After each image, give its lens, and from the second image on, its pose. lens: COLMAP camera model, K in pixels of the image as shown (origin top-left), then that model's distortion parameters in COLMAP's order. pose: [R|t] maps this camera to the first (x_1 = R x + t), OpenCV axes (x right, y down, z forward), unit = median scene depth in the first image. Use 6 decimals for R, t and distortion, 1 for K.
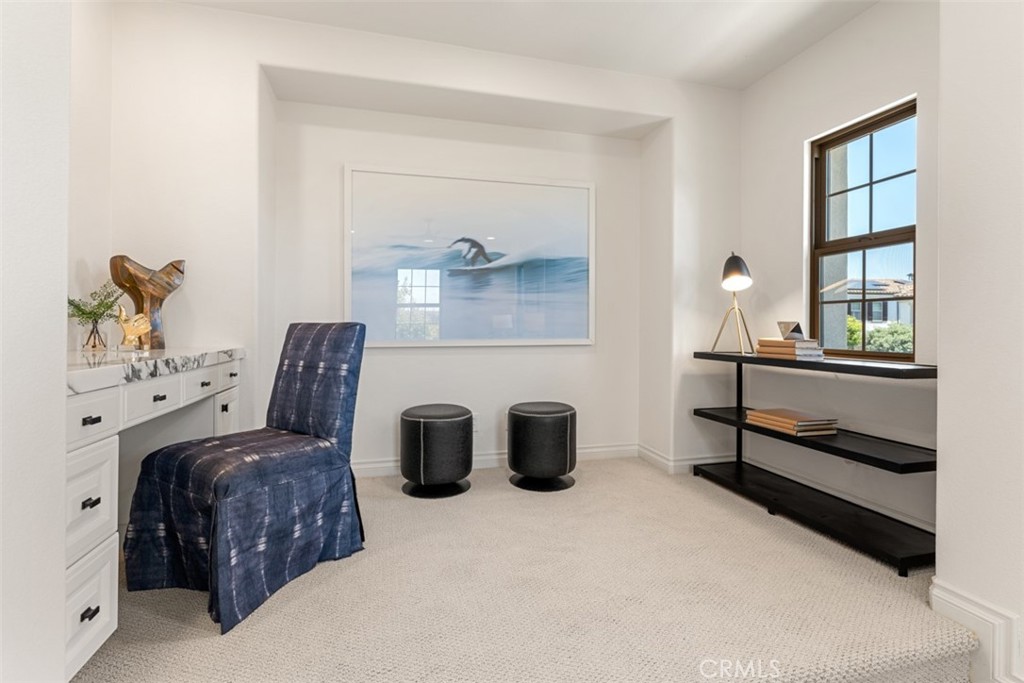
lens RADIAL K [[467.9, 0, 507.1], [0, 467.9, 326.1], [0, 0, 1]] dist [-0.002902, -0.000965]
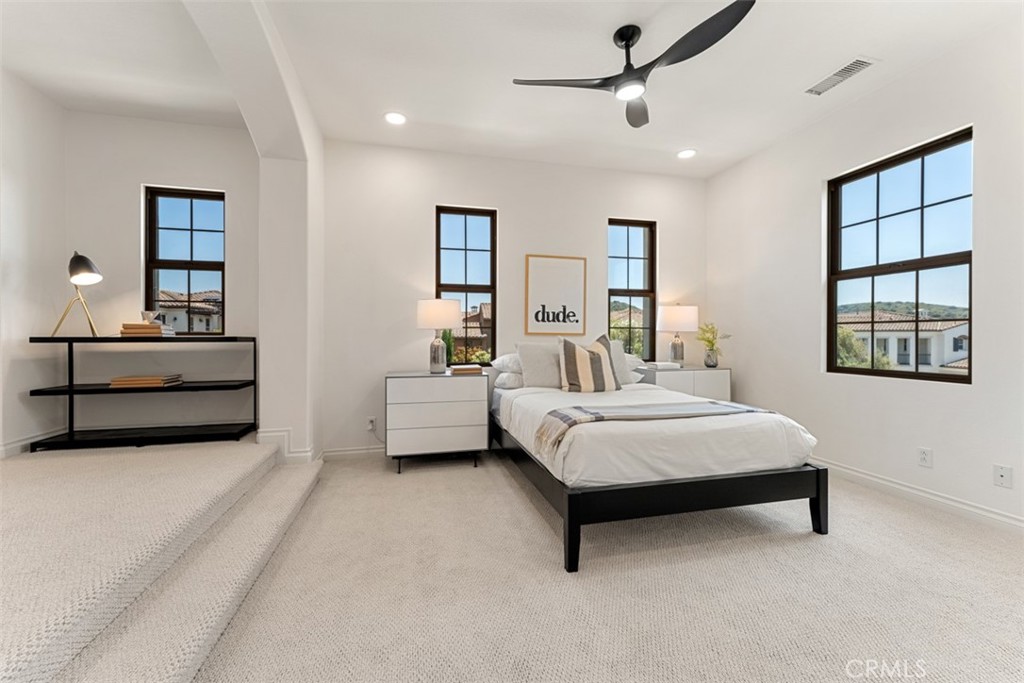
lens RADIAL K [[420.0, 0, 513.2], [0, 420.0, 340.1], [0, 0, 1]] dist [-0.002010, -0.000244]
pose [[0.019547, -0.006554, 0.999787, -0.730511], [-0.000733, 0.999978, 0.006569, 0.075413], [-0.999809, -0.000861, 0.019542, -0.165503]]
